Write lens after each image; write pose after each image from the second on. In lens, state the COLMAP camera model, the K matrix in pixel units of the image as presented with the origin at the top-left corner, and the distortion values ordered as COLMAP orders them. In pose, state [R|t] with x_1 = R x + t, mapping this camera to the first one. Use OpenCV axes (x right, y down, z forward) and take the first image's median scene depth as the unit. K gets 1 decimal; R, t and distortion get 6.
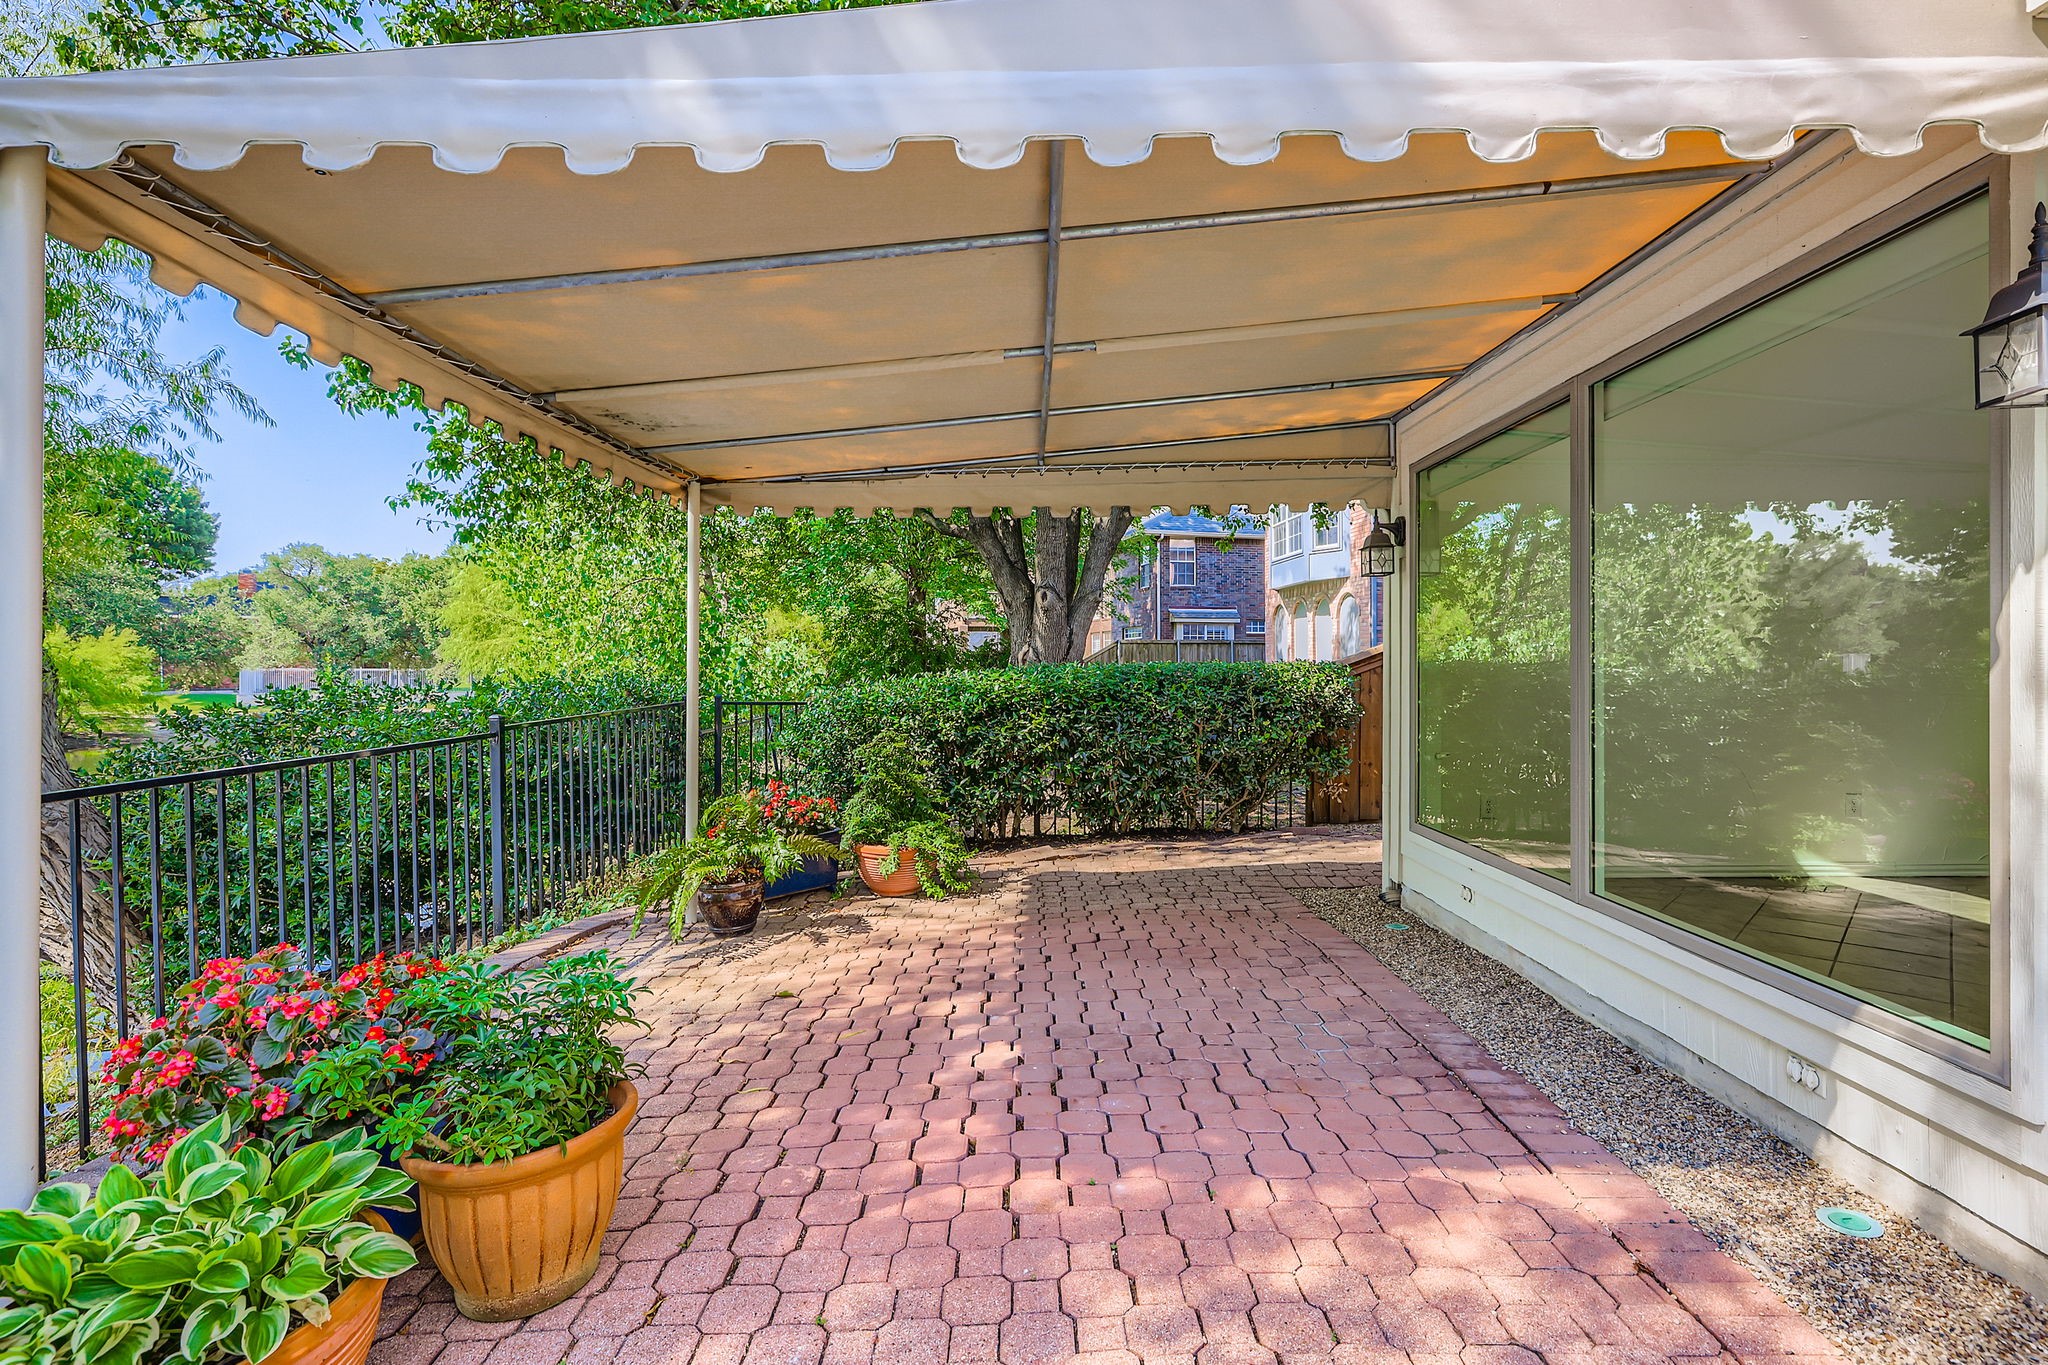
lens RADIAL K [[938.5, 0, 1039.7], [0, 938.5, 690.9], [0, 0, 1]] dist [0.001773, 0.000737]
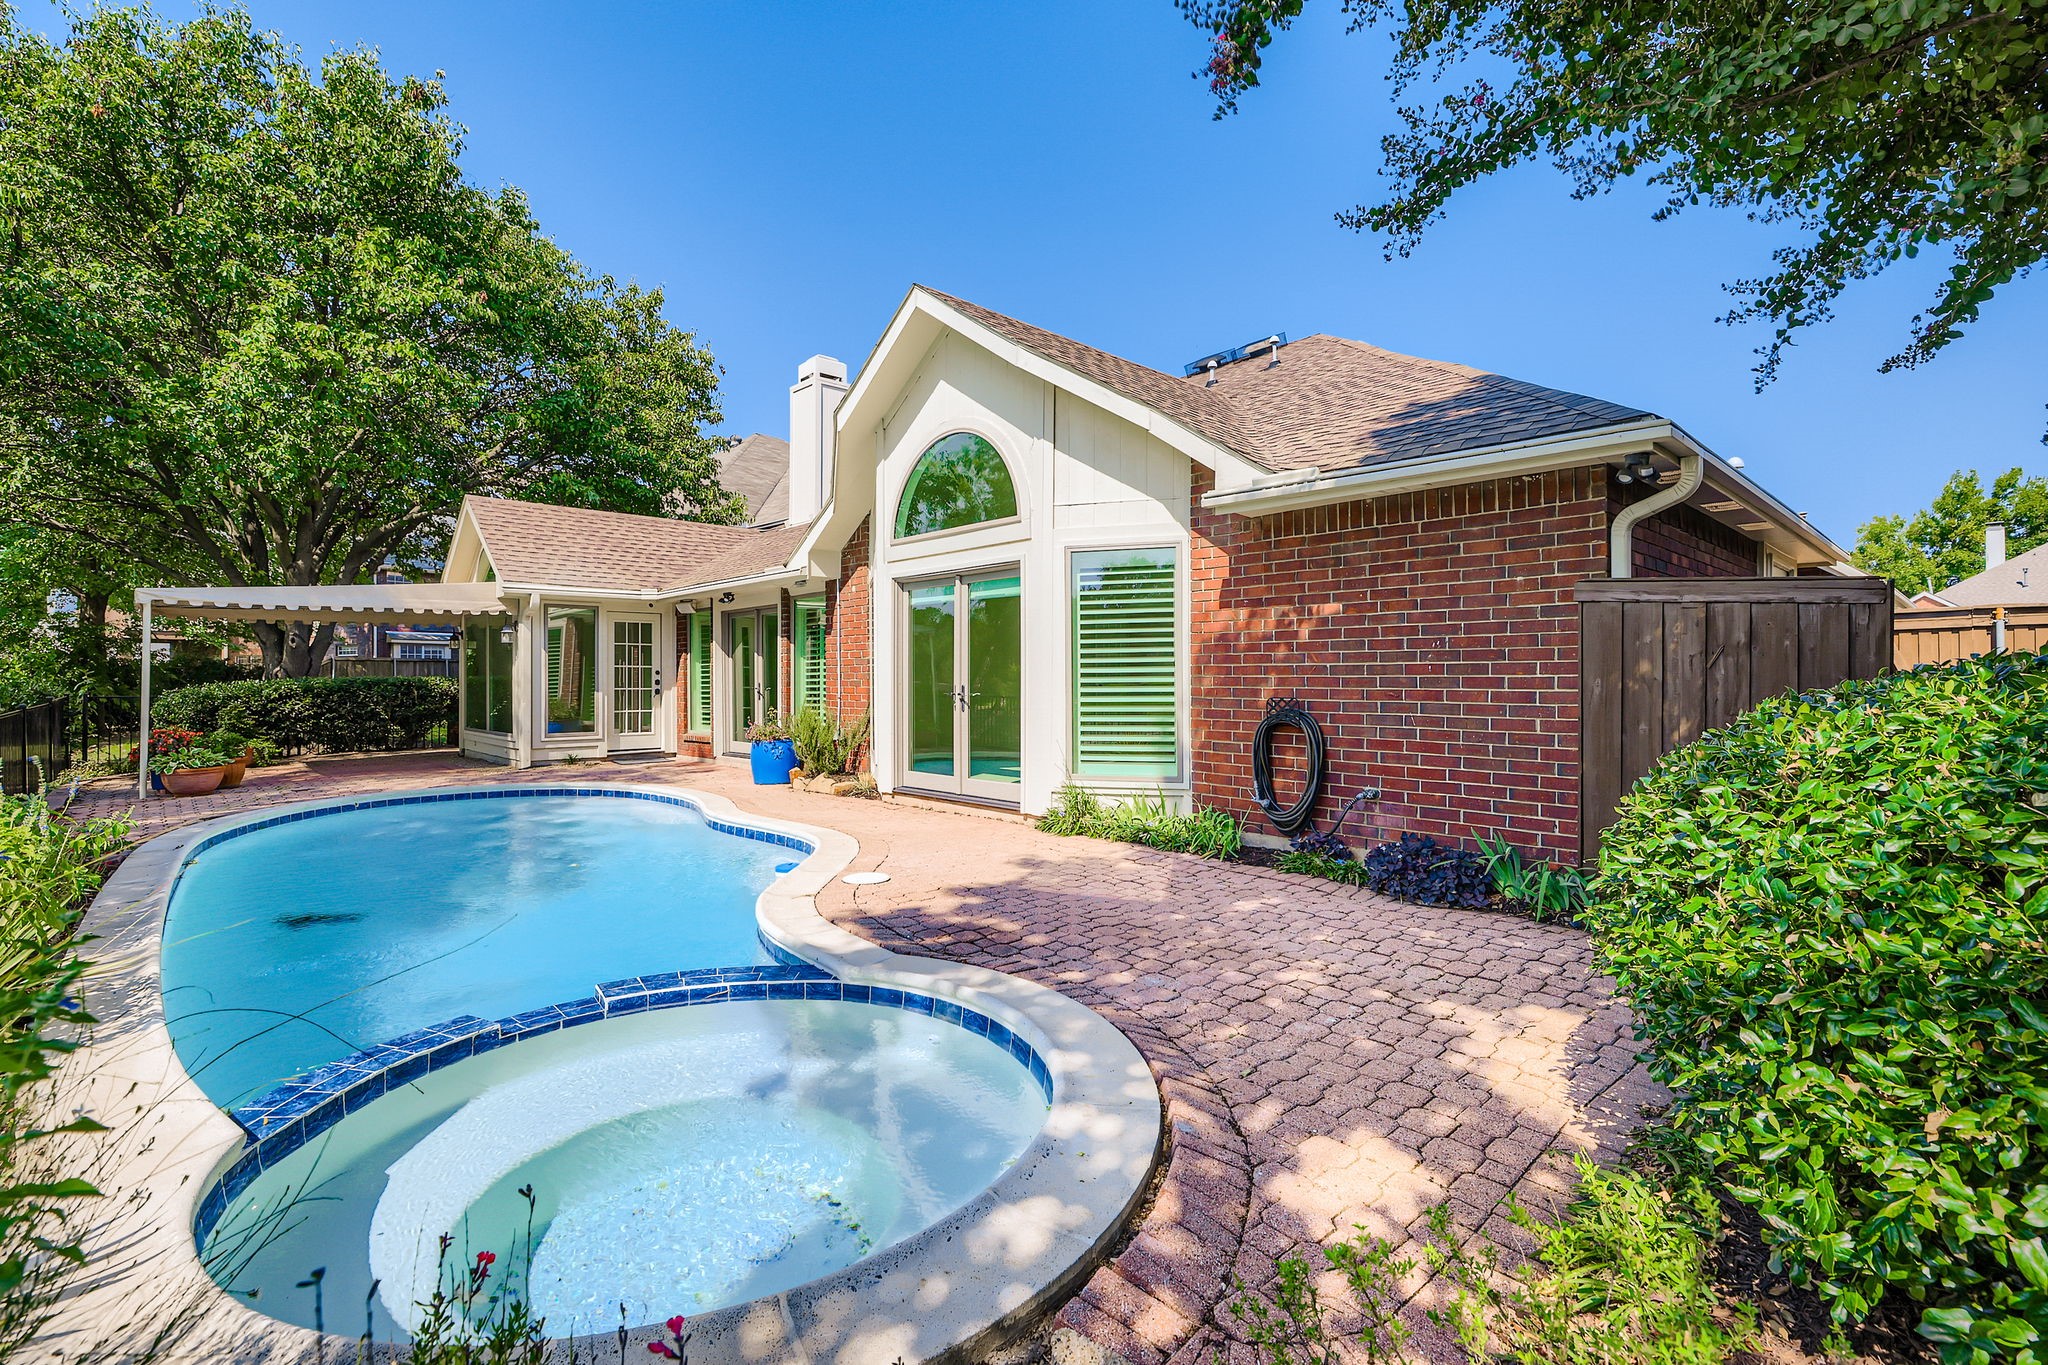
lens RADIAL K [[938.5, 0, 1039.7], [0, 938.5, 690.9], [0, 0, 1]] dist [0.001773, 0.000737]
pose [[0.740326, -0.005454, 0.672226, -0.210224], [0.017083, 0.999797, -0.010703, 0.059283], [-0.672031, 0.019408, 0.740269, -1.869129]]
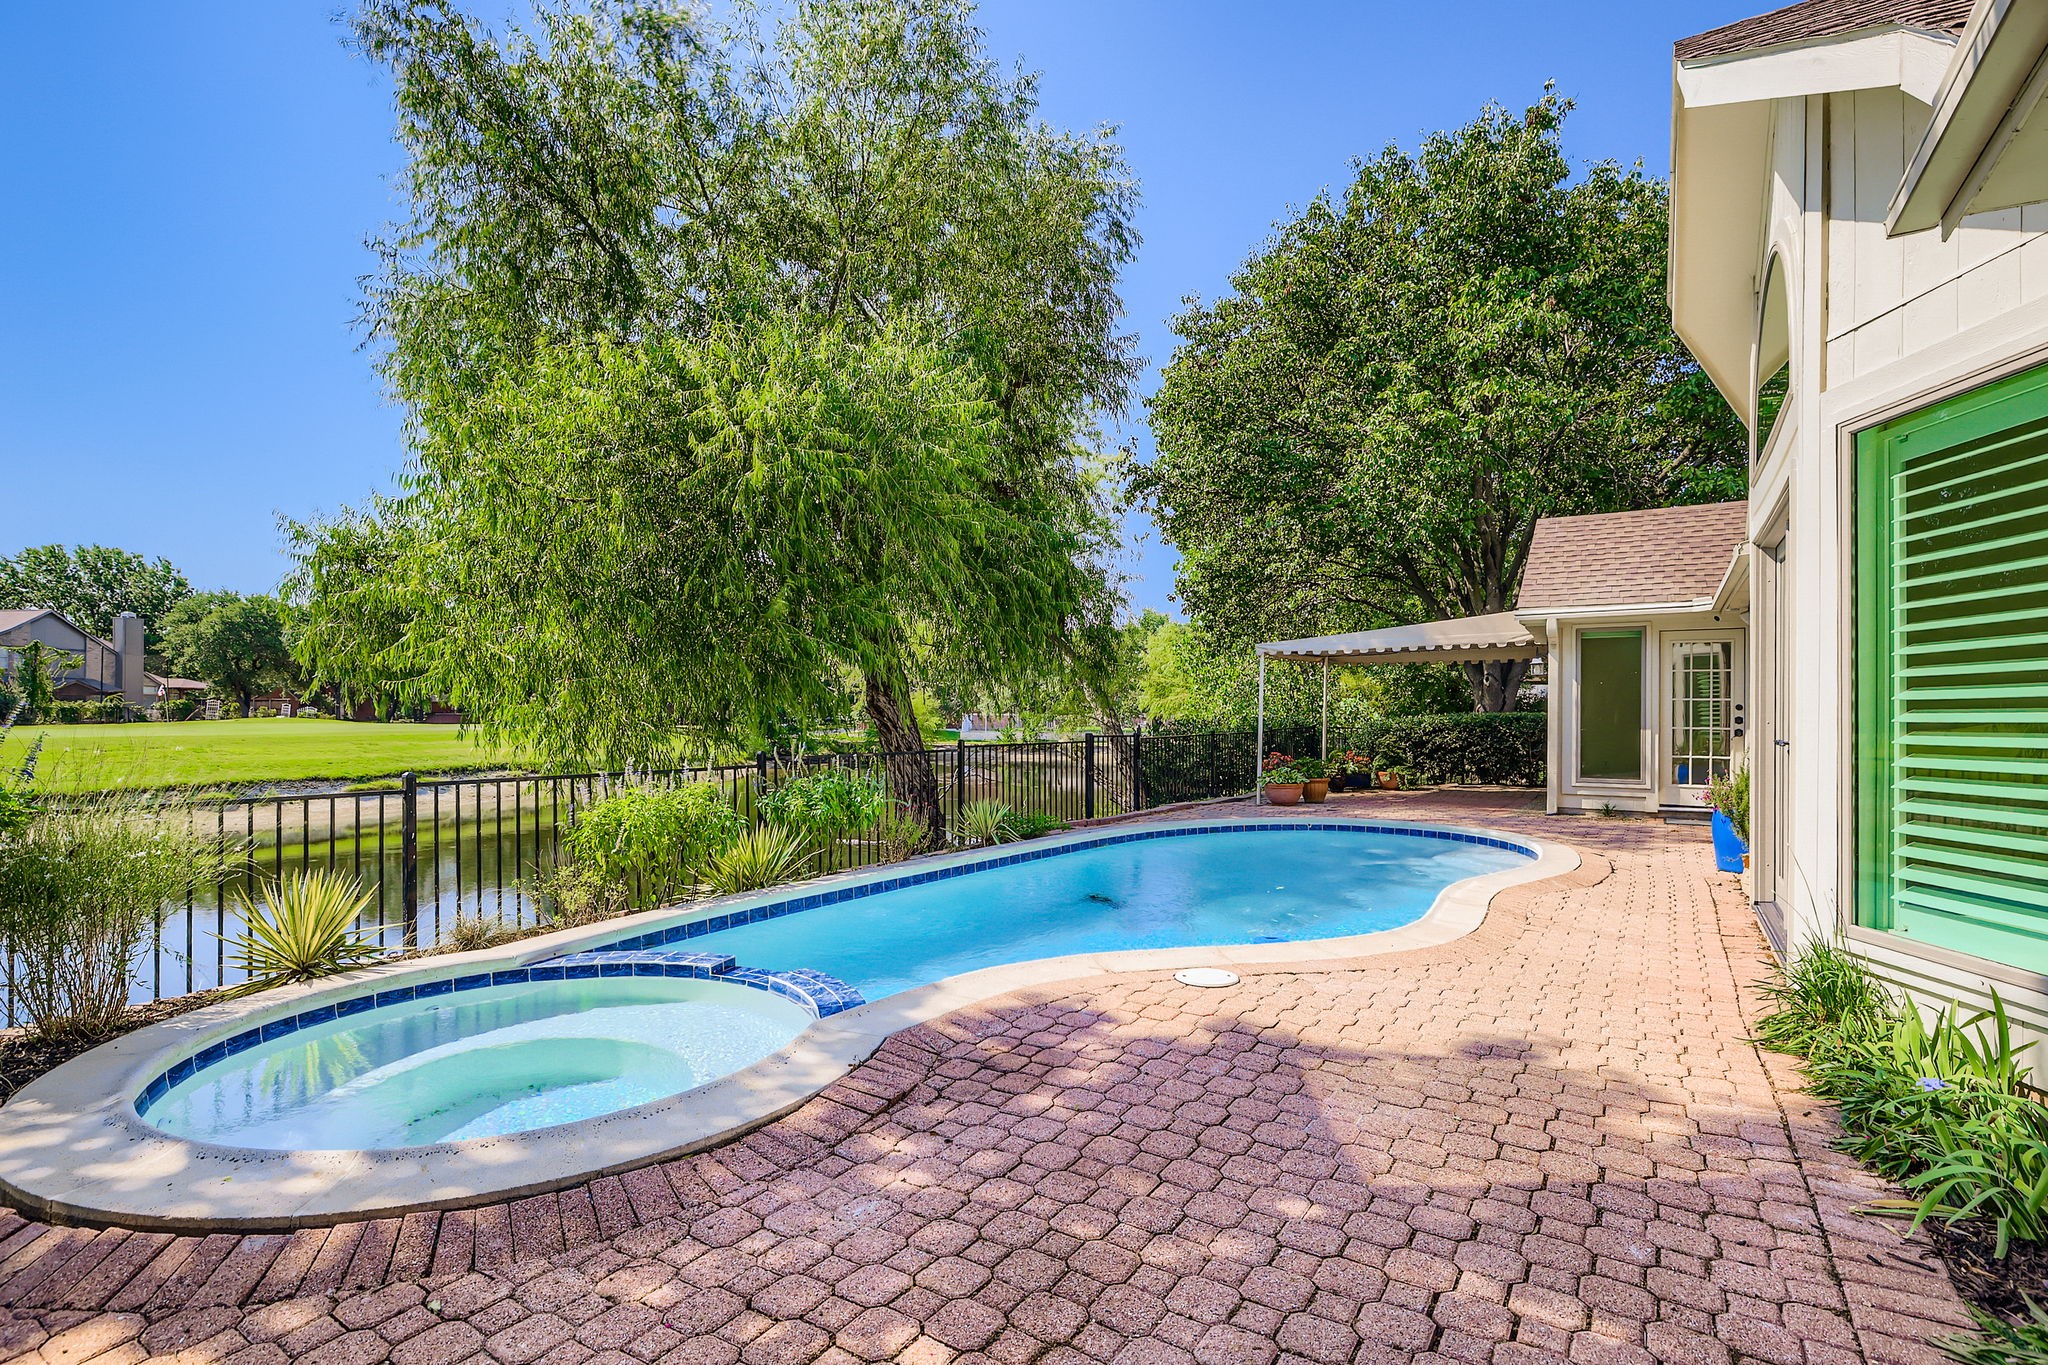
lens RADIAL K [[965.5, 0, 1013.1], [0, 965.5, 717.3], [0, 0, 1]] dist [-0.001195, -0.000014]
pose [[0.824139, 0.012670, -0.566246, 0.471420], [-0.027049, 0.999489, -0.017004, 0.058223], [0.565741, 0.029330, 0.824061, -1.755591]]
